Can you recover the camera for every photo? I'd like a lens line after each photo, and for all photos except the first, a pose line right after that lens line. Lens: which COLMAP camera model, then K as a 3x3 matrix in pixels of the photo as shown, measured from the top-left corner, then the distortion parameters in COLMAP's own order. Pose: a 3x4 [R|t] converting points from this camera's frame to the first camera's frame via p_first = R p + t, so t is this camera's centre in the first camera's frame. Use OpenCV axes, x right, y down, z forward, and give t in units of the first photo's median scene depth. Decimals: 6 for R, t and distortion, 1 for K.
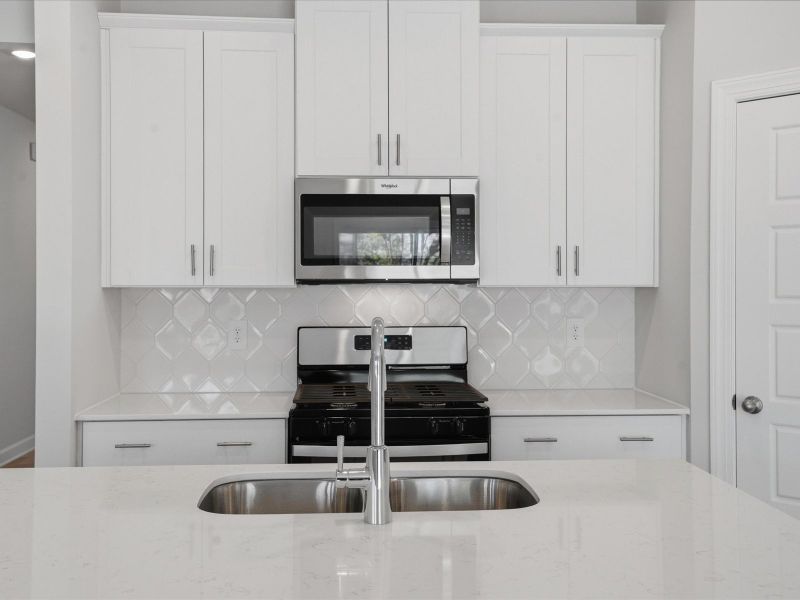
lens RADIAL K [[932.0, 0, 398.6], [0, 932.0, 281.3], [0, 0, 1]] dist [0.017156, 0.020108]
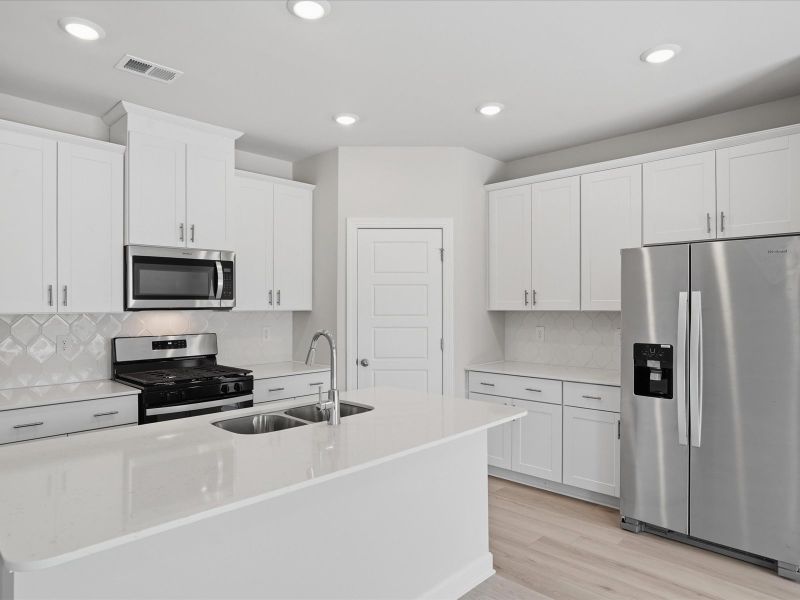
lens RADIAL K [[515.9, 0, 400.0], [0, 515.9, 300.0], [0, 0, 1]] dist [0.002694, 0.001301]
pose [[0.731041, 0.005088, 0.682314, -0.372157], [0.005941, 0.999887, -0.013821, -0.000458], [-0.682307, 0.014157, 0.730929, 0.030999]]
